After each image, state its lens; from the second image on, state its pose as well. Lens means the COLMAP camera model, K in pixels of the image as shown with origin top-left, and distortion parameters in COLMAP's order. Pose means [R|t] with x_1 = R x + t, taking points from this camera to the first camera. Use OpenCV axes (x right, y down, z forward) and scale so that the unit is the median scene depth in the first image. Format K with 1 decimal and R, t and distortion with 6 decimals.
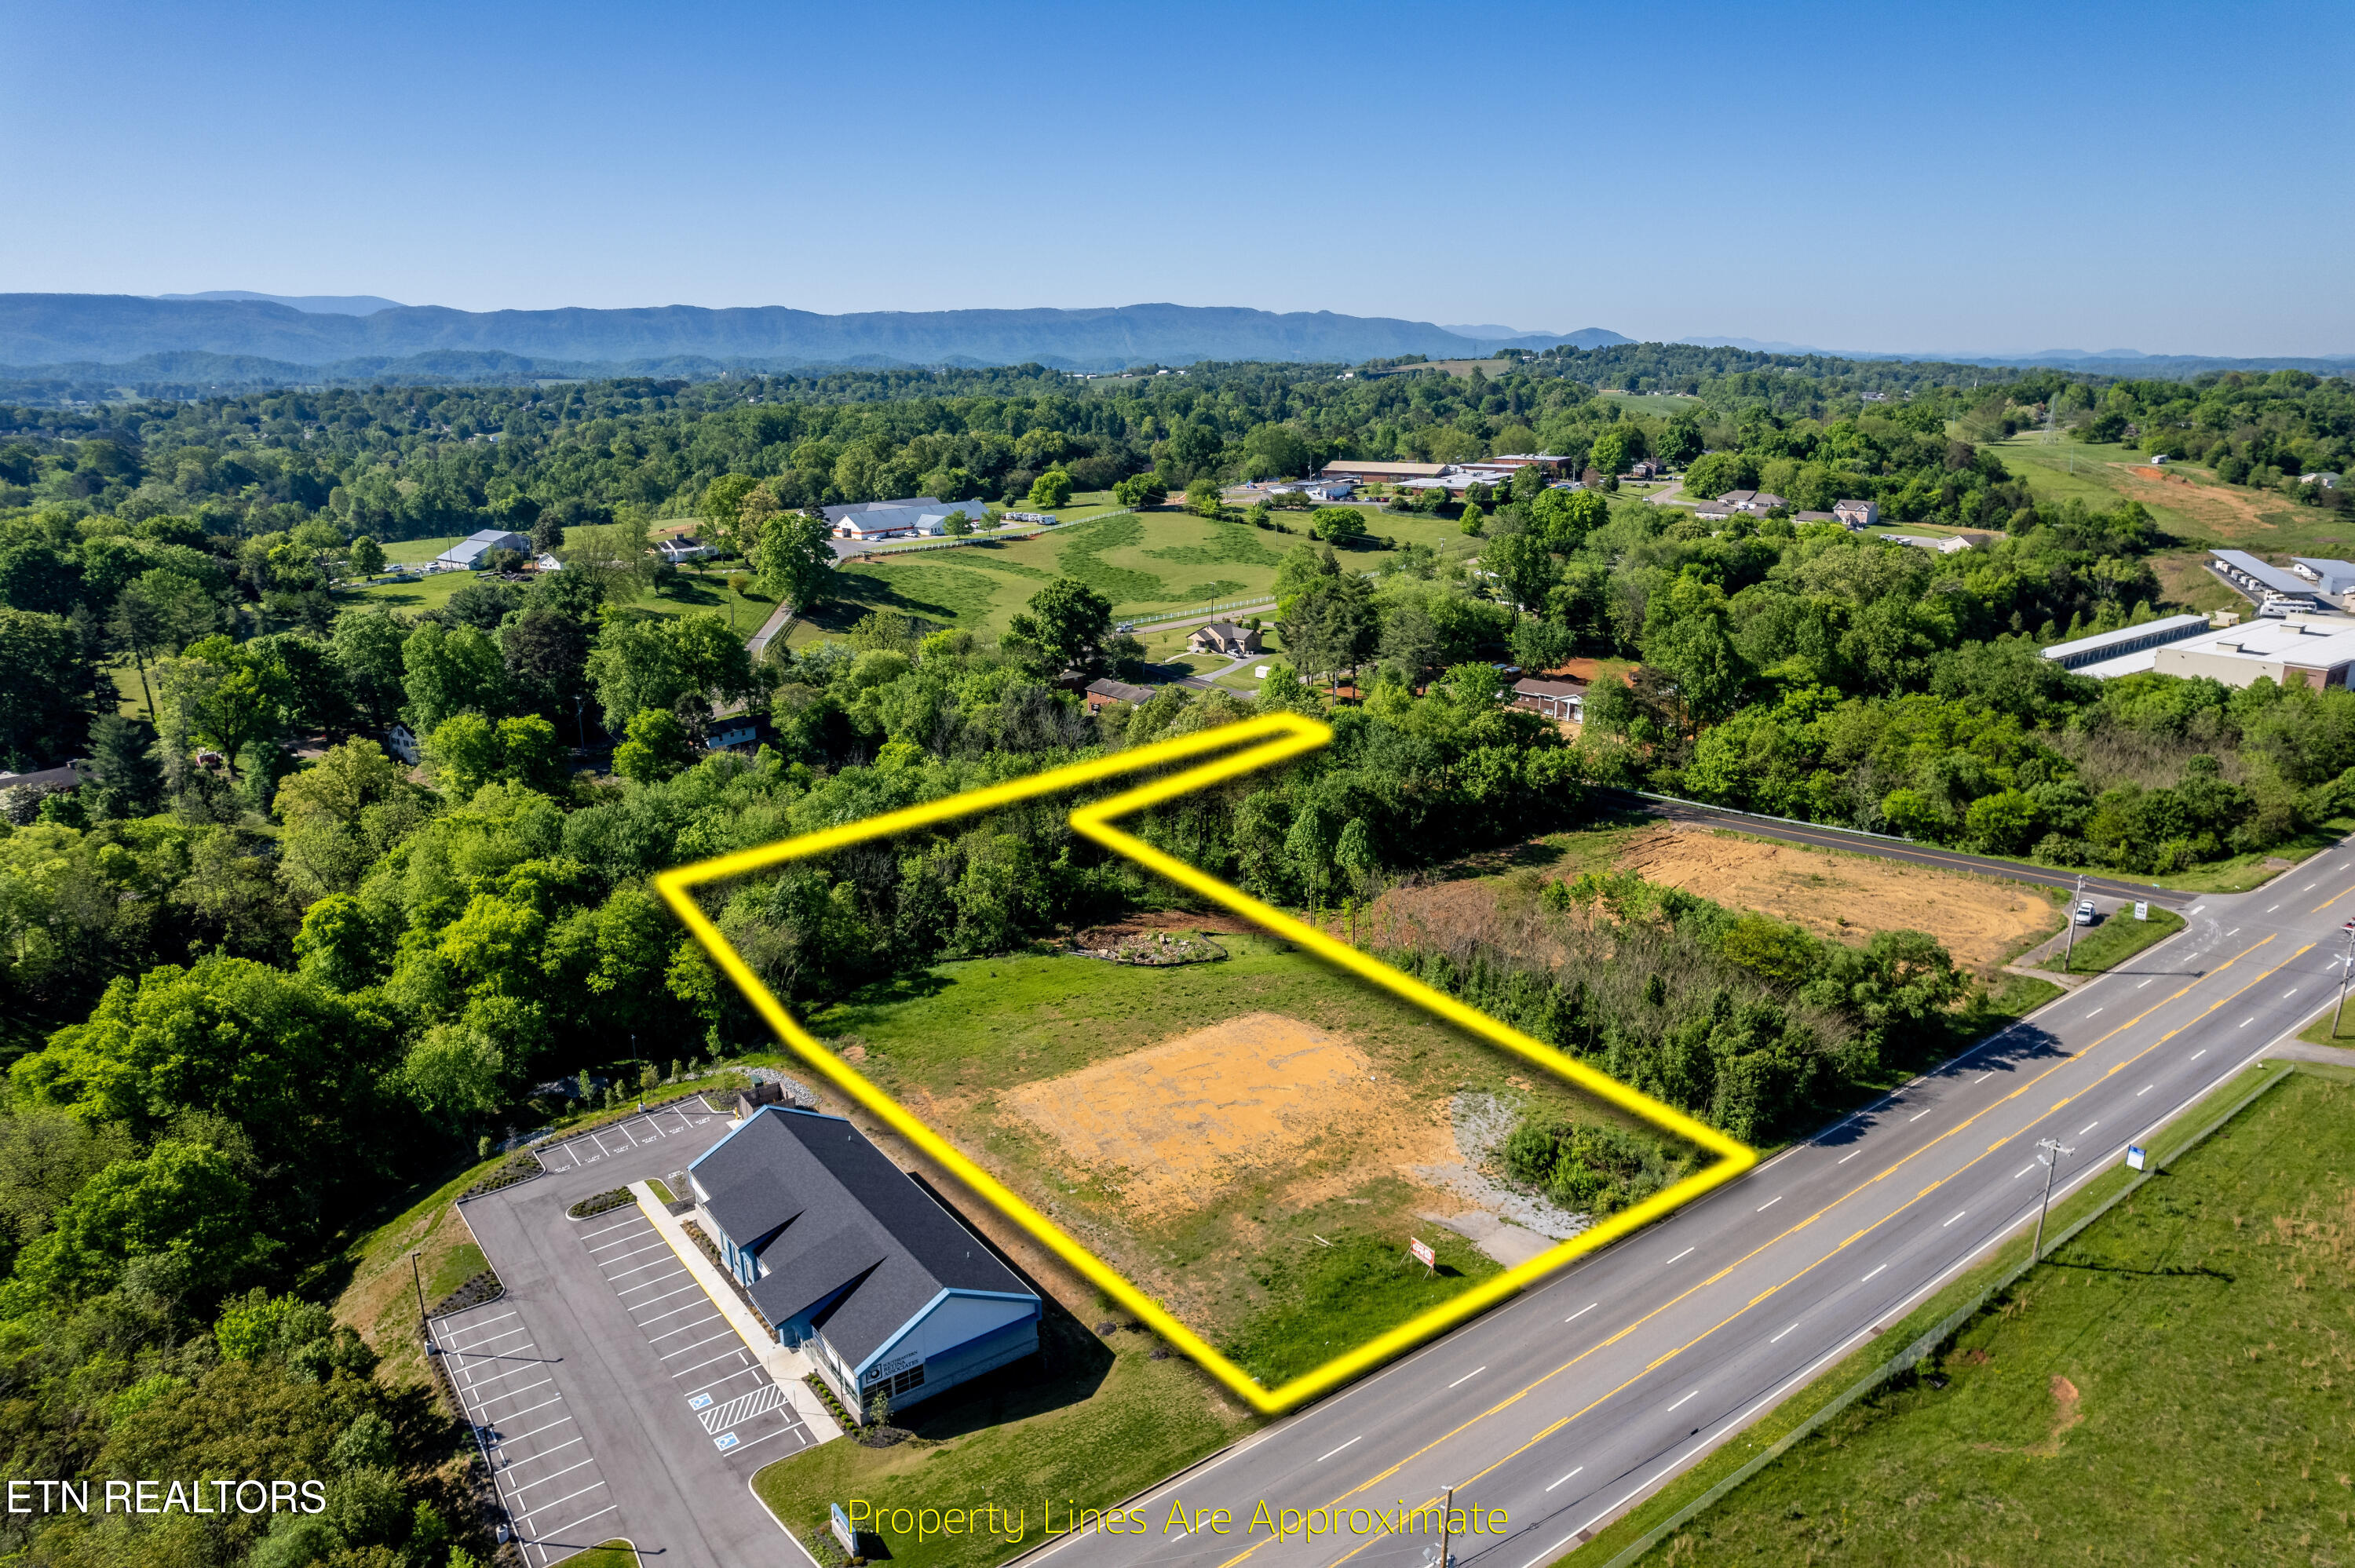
lens RADIAL K [[1507.5, 0, 1178.5], [0, 1507.5, 781.5], [0, 0, 1]] dist [-0.080817, 0.076846]
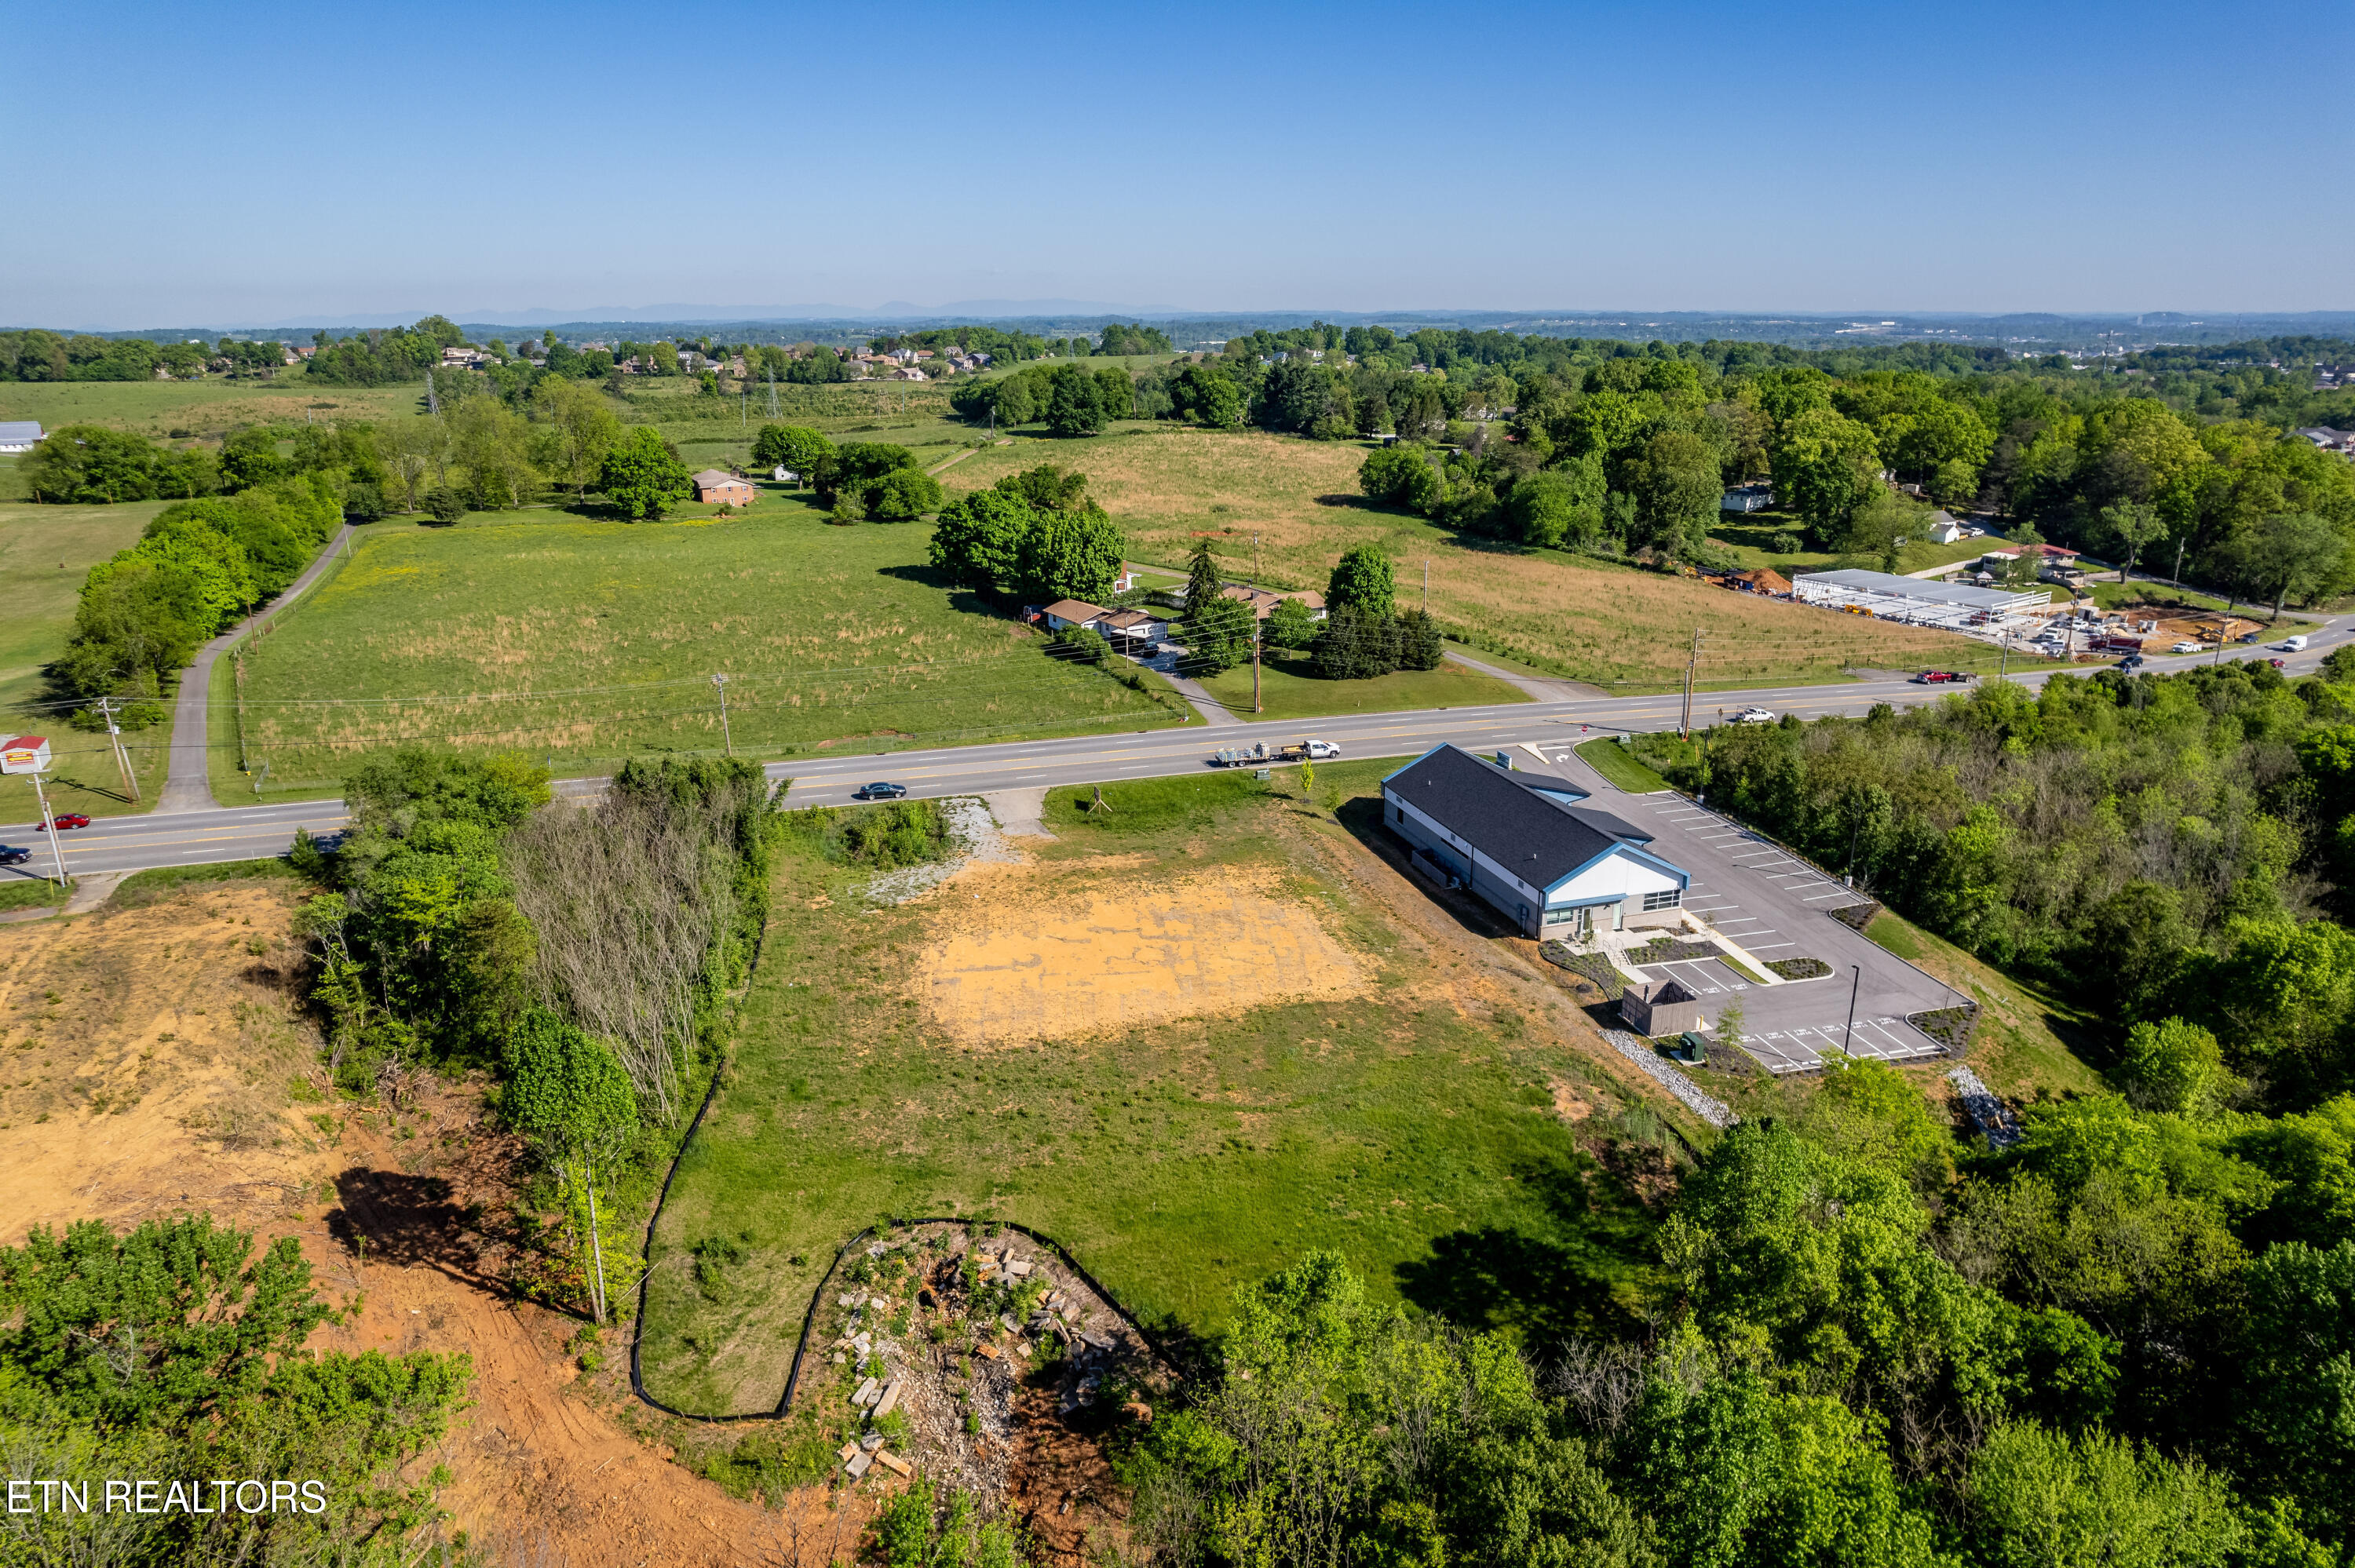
lens RADIAL K [[1507.5, 0, 1178.5], [0, 1507.5, 781.5], [0, 0, 1]] dist [-0.080817, 0.076846]
pose [[-0.944545, -0.090998, 0.315520, -0.269245], [0.094953, 0.844107, 0.527699, -0.330169], [-0.314353, 0.528396, -0.788657, 1.639573]]
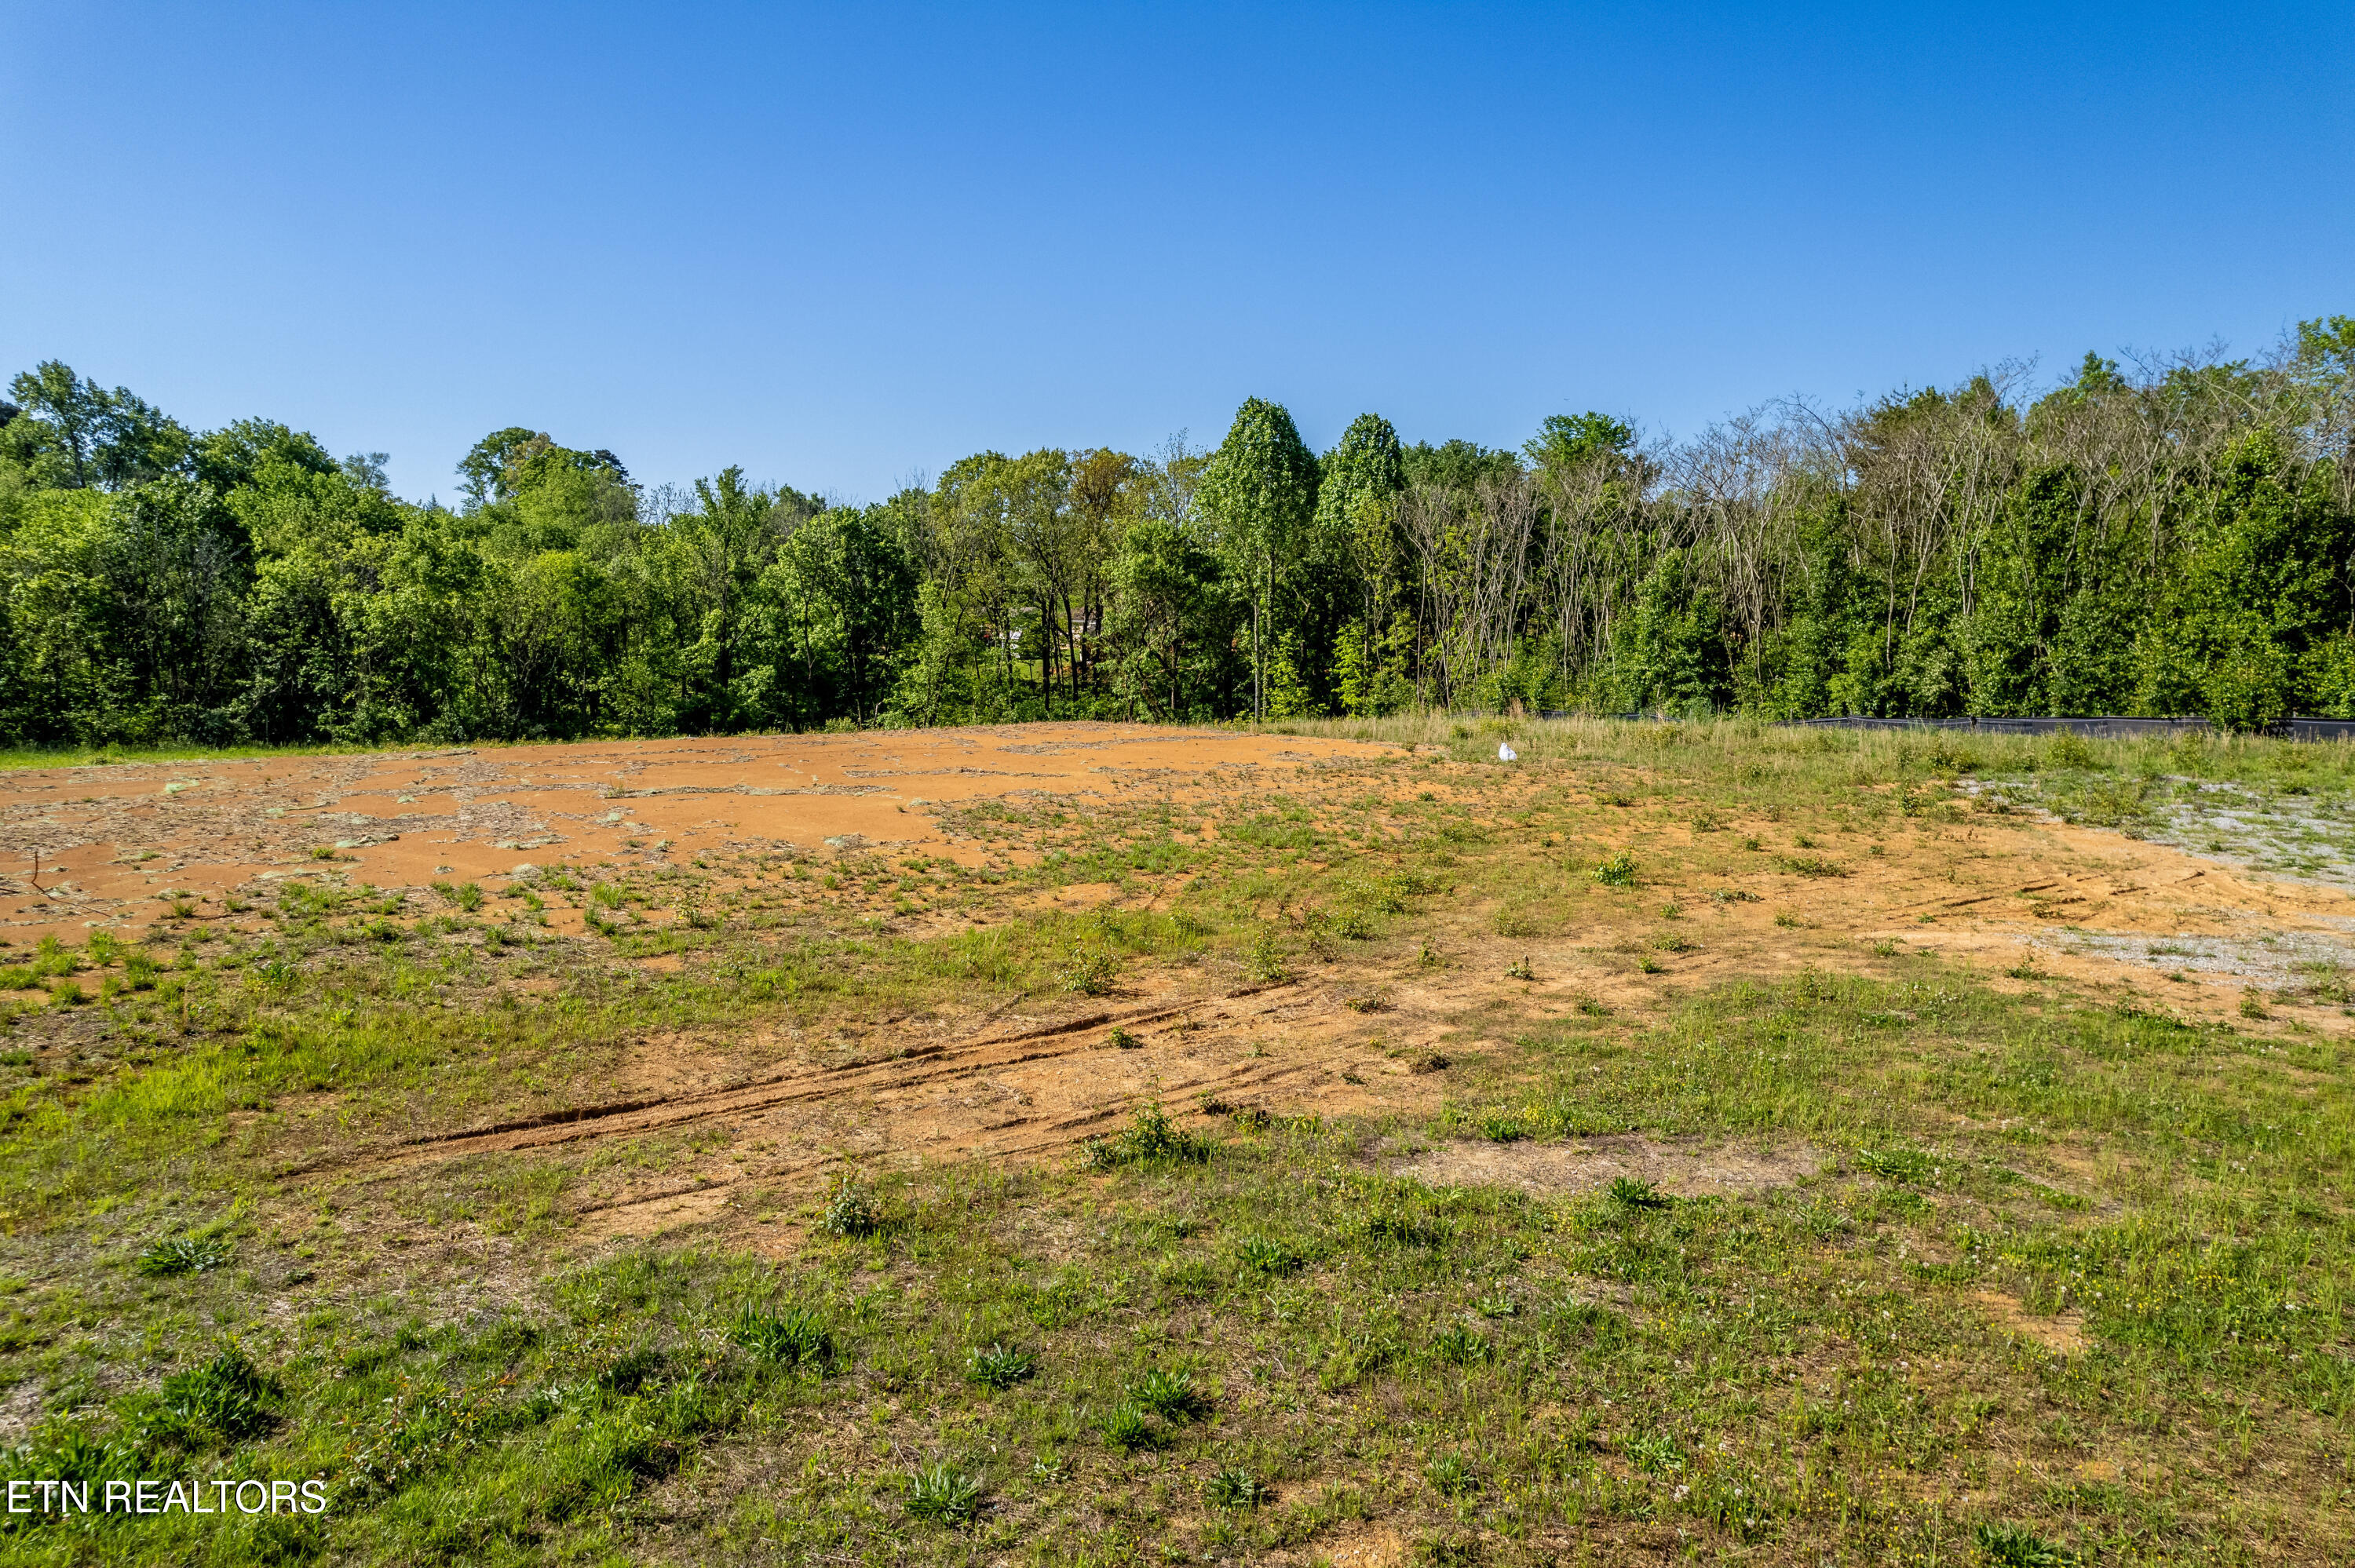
lens RADIAL K [[1507.5, 0, 1178.5], [0, 1507.5, 781.5], [0, 0, 1]] dist [-0.080817, 0.076846]
pose [[0.999920, 0.012126, 0.003640, 0.089182], [-0.011339, 0.985610, -0.168652, 0.240894], [-0.005633, 0.168597, 0.985669, 0.821559]]
